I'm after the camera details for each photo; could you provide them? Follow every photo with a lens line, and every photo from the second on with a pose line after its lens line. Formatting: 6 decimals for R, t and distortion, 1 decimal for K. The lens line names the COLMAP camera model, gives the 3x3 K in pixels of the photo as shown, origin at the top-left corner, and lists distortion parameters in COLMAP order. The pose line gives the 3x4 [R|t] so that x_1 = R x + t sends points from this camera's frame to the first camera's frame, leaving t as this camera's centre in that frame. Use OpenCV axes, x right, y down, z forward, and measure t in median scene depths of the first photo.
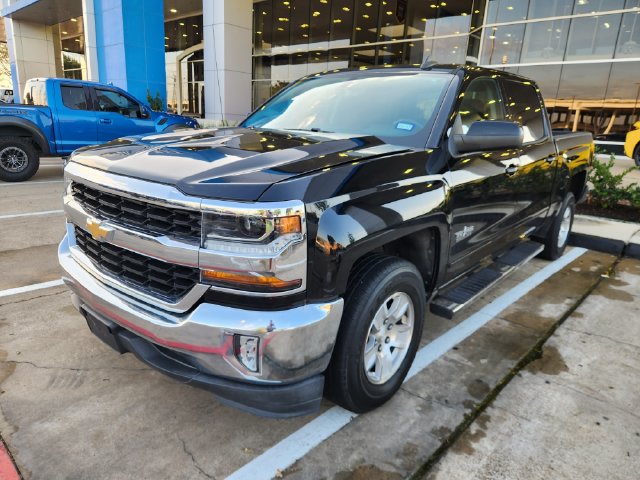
lens RADIAL K [[444.1, 0, 320.0], [0, 444.1, 240.0], [0, 0, 1]] dist [0.001824, -0.000200]
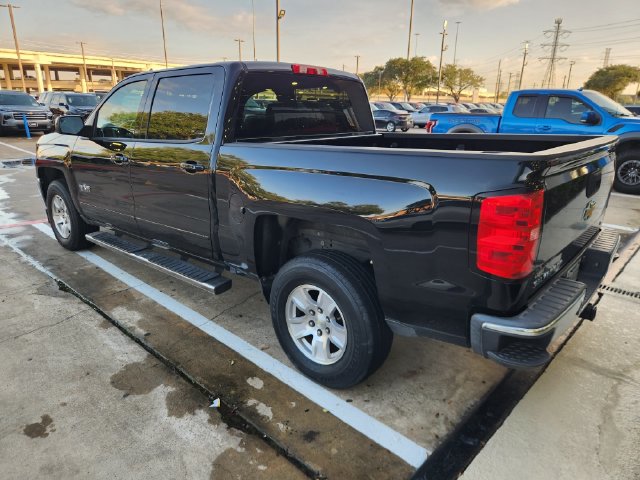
lens RADIAL K [[444.1, 0, 320.0], [0, 444.1, 240.0], [0, 0, 1]] dist [0.001824, -0.000200]
pose [[-0.009889, 0.249329, -0.968368, 1.392657], [-0.276478, 0.929982, 0.242269, -0.333477], [0.960969, 0.270128, 0.059737, 1.297474]]
